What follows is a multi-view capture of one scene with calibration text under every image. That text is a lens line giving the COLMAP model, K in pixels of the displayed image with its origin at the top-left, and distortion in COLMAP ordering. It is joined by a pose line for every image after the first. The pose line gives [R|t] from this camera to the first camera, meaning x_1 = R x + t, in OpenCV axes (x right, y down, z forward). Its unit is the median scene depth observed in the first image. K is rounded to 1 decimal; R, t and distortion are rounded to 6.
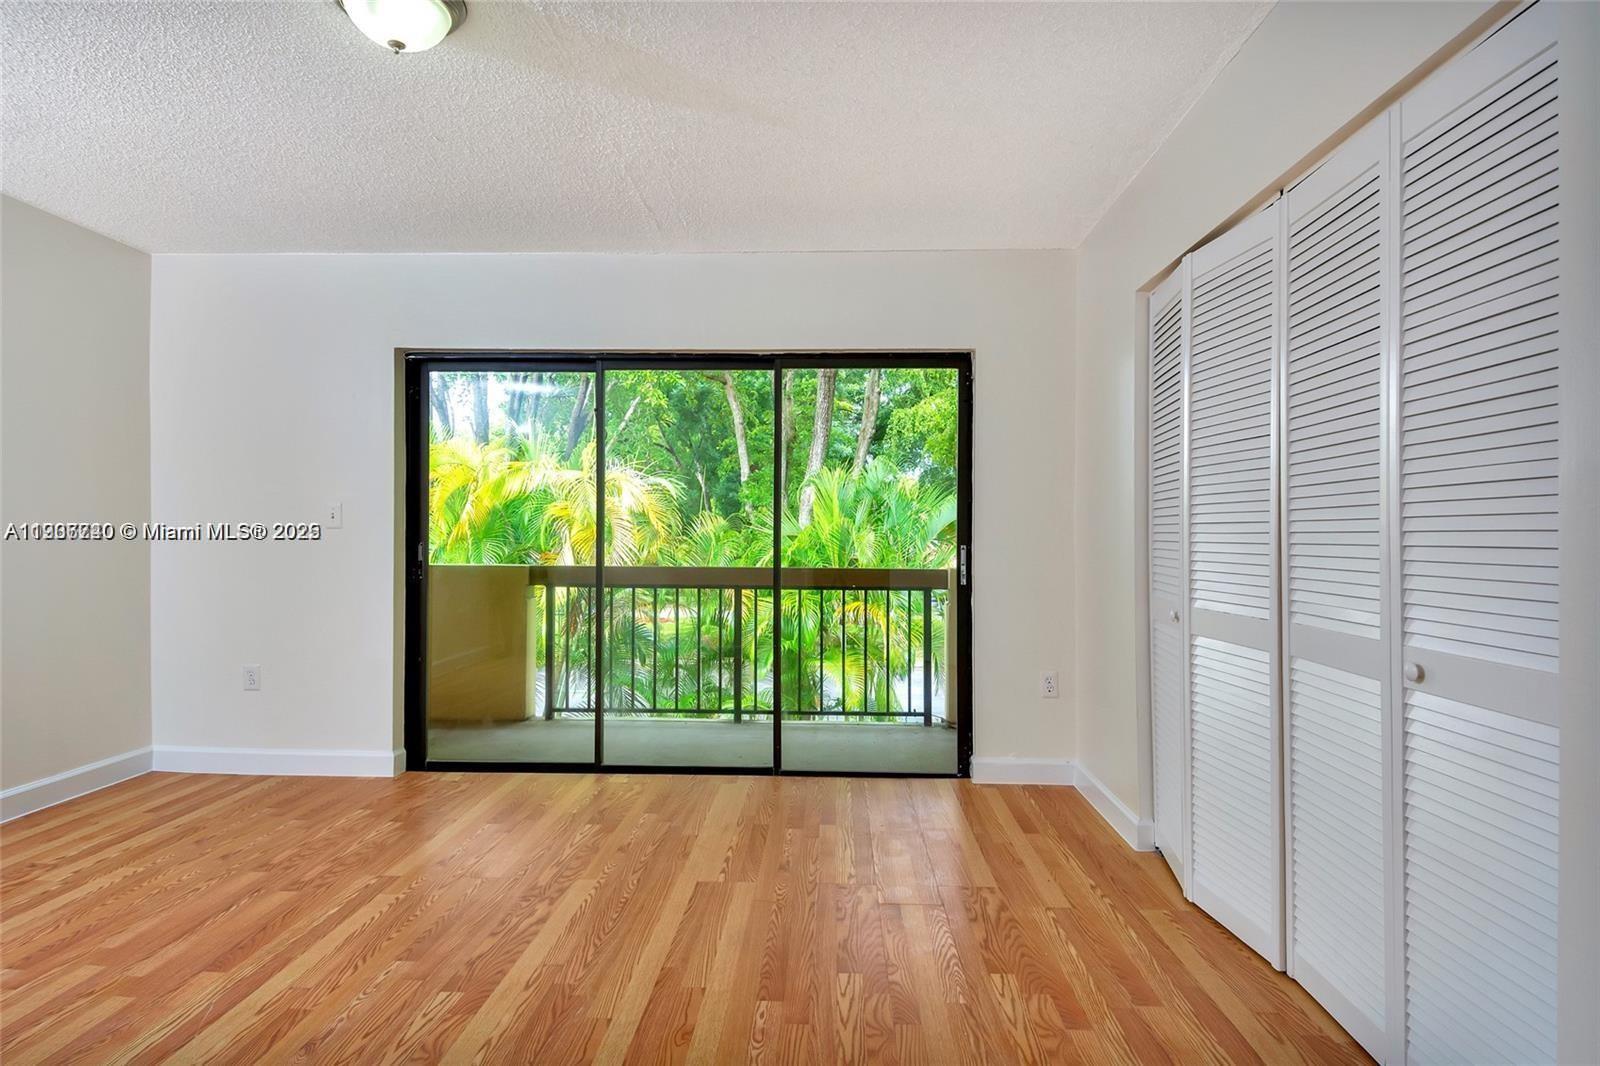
lens RADIAL K [[861.5, 0, 805.6], [0, 861.5, 533.8], [0, 0, 1]] dist [0.023841, -0.007347]
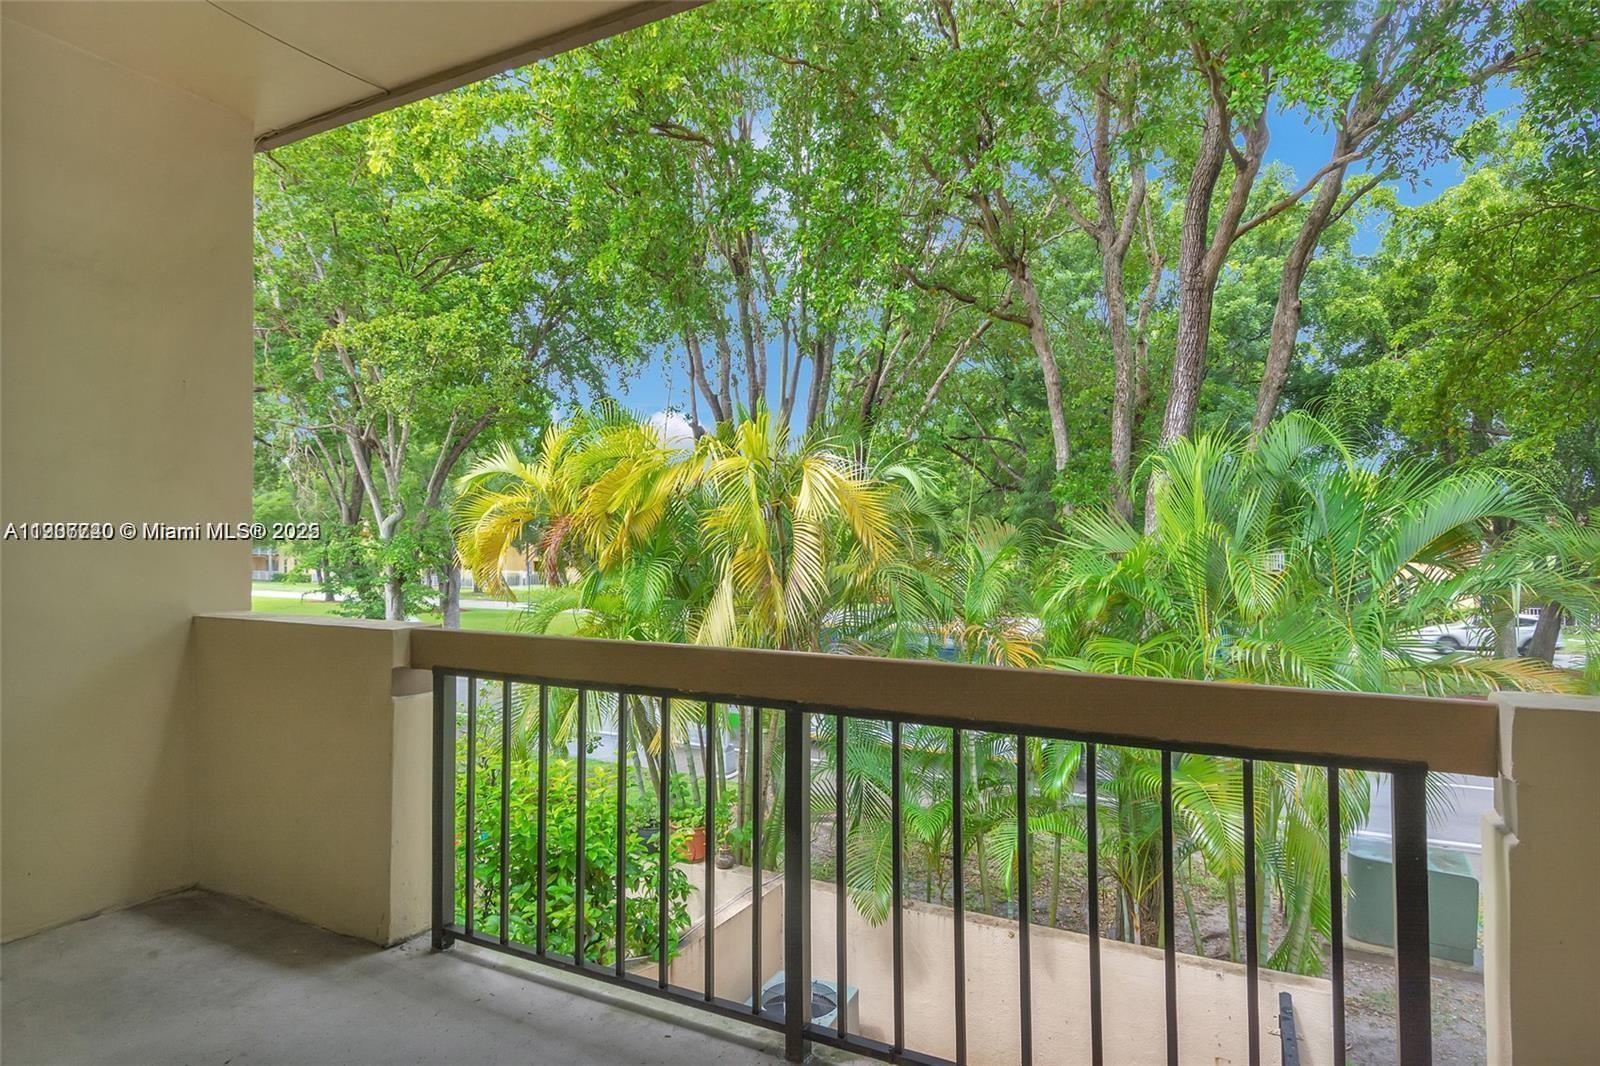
lens RADIAL K [[861.5, 0, 813.3], [0, 861.5, 548.2], [0, 0, 1]] dist [0.023841, -0.007347]
pose [[0.900920, -0.005806, -0.433947, 0.047031], [0.006621, 0.999978, 0.000365, -0.003704], [0.433935, -0.003202, 0.900938, 0.344537]]
